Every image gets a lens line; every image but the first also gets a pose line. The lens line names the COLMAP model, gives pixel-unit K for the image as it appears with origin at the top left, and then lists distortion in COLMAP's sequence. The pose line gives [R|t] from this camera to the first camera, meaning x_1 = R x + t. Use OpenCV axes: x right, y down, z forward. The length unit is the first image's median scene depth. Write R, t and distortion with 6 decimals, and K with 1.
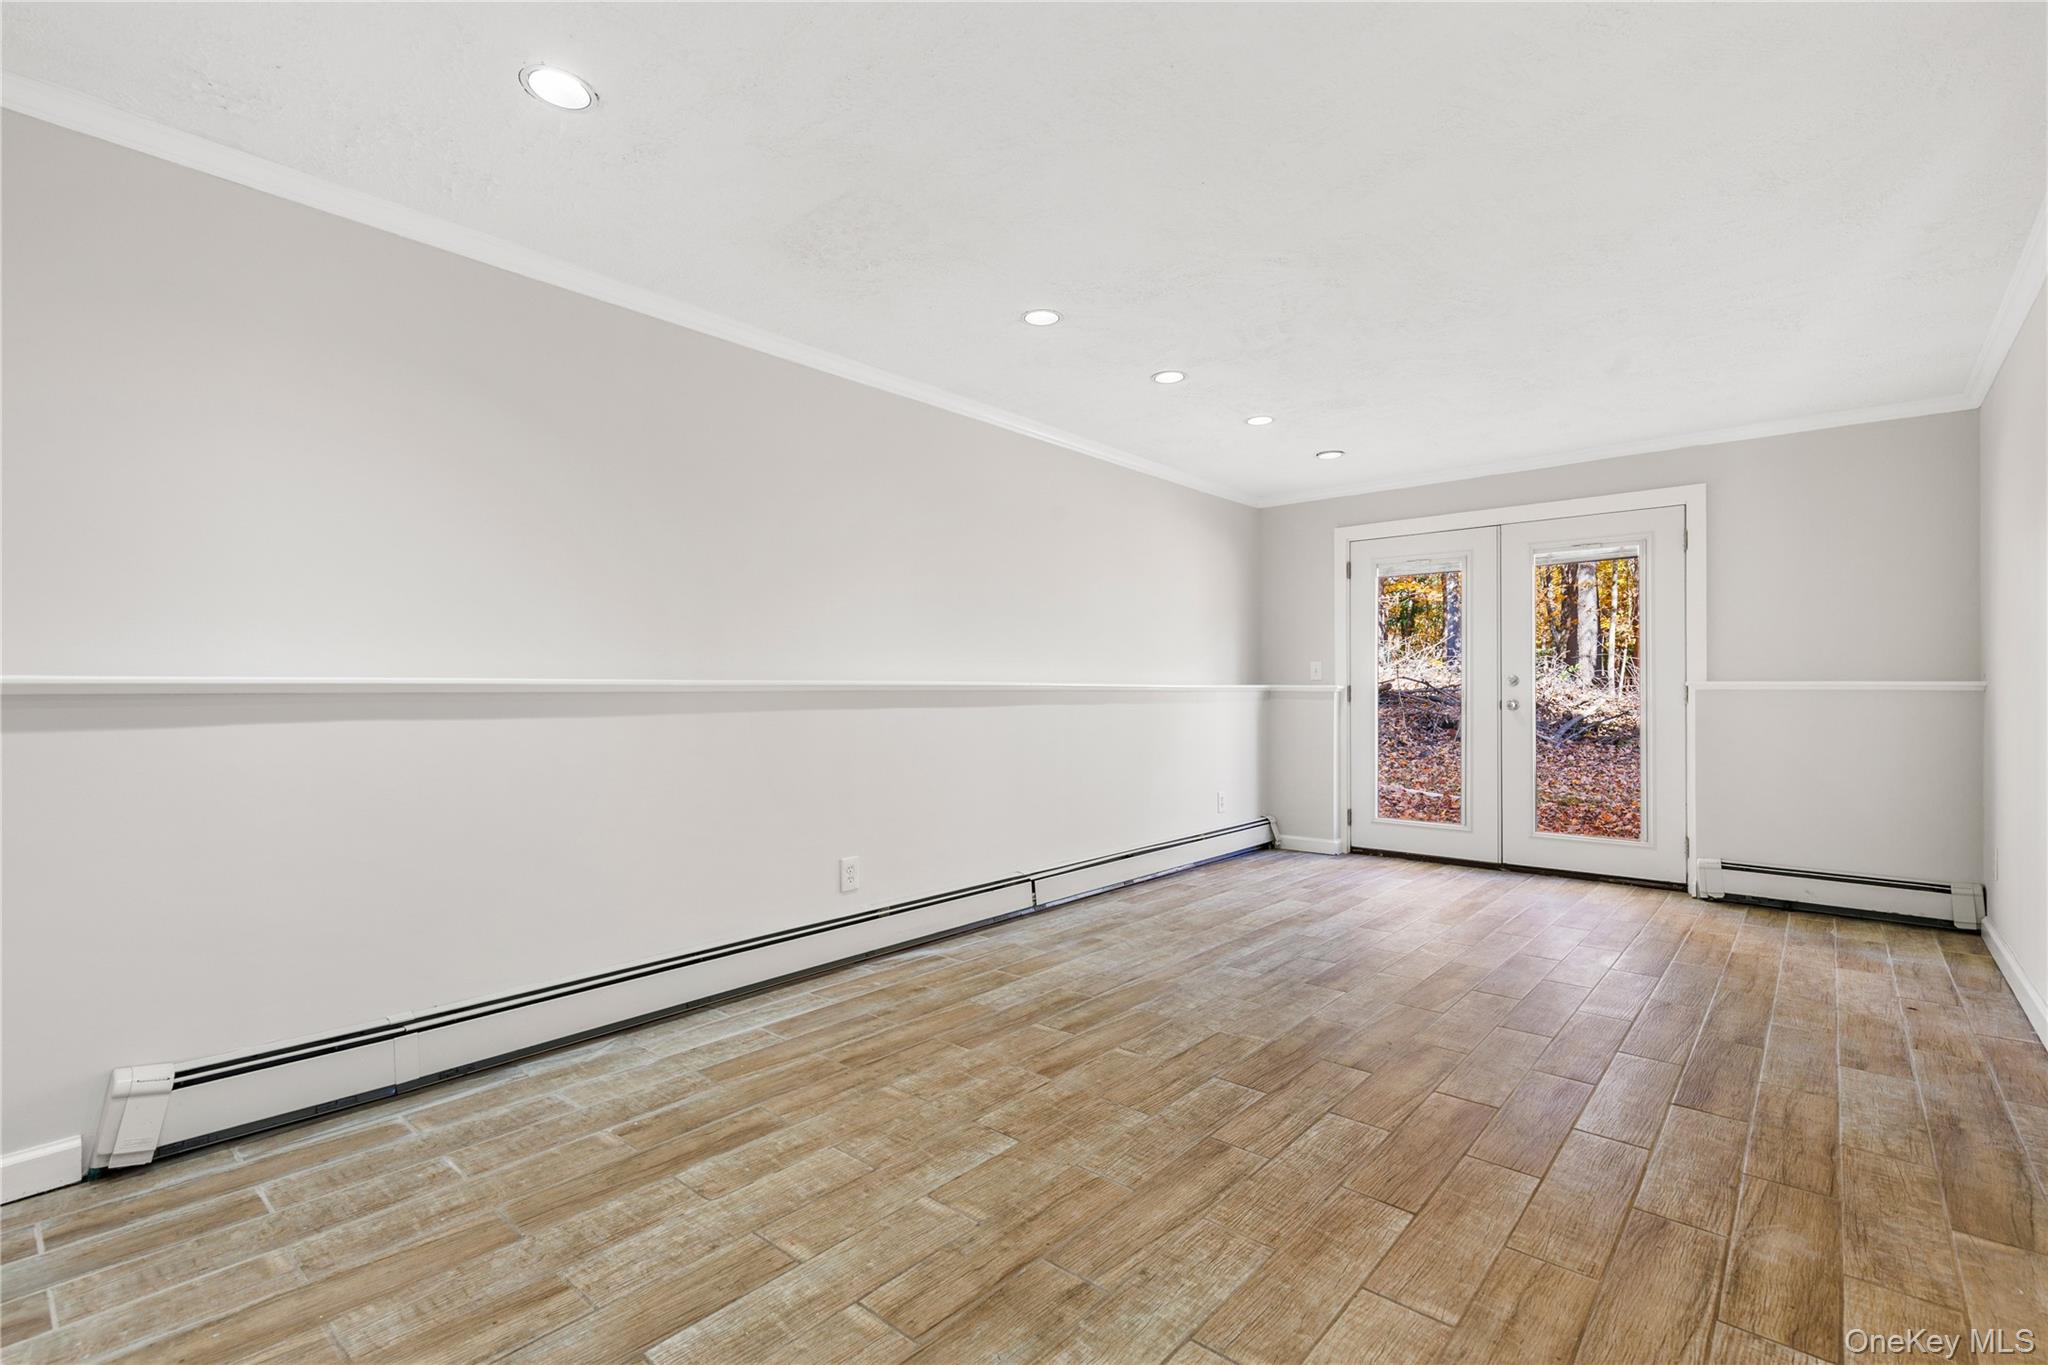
lens RADIAL K [[924.1, 0, 1061.8], [0, 924.1, 681.4], [0, 0, 1]] dist [0.010206, -0.002572]
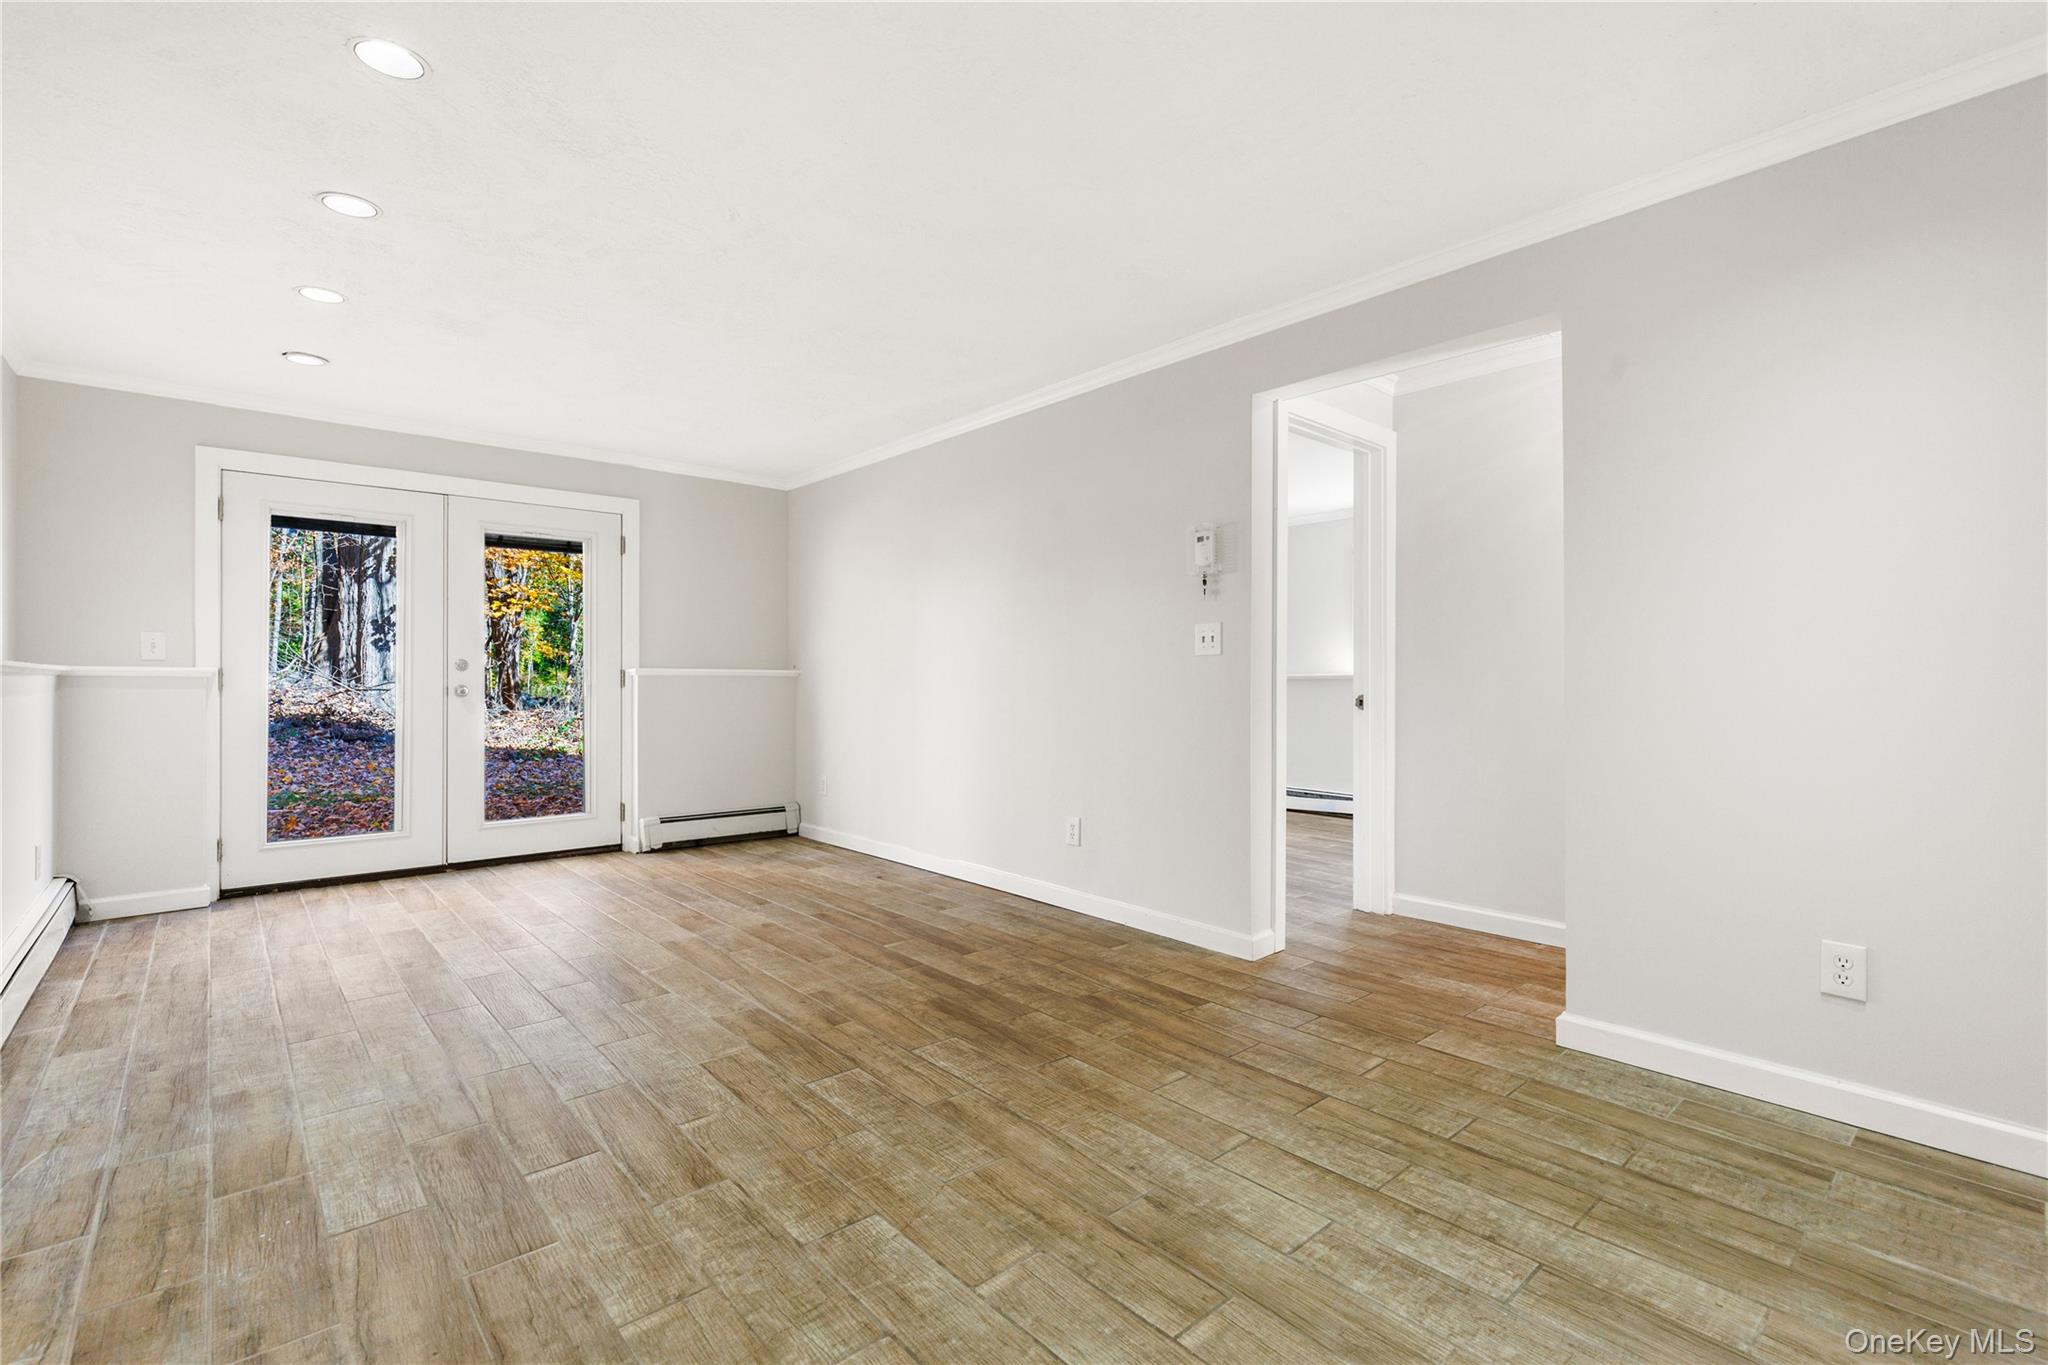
lens RADIAL K [[924.1, 0, 1014.3], [0, 924.1, 677.0], [0, 0, 1]] dist [0.010206, -0.002572]
pose [[0.158981, 0.001054, 0.987281, -0.618500], [-0.009866, 0.999951, 0.000522, 0.009197], [-0.987232, -0.009824, 0.158983, 0.546339]]
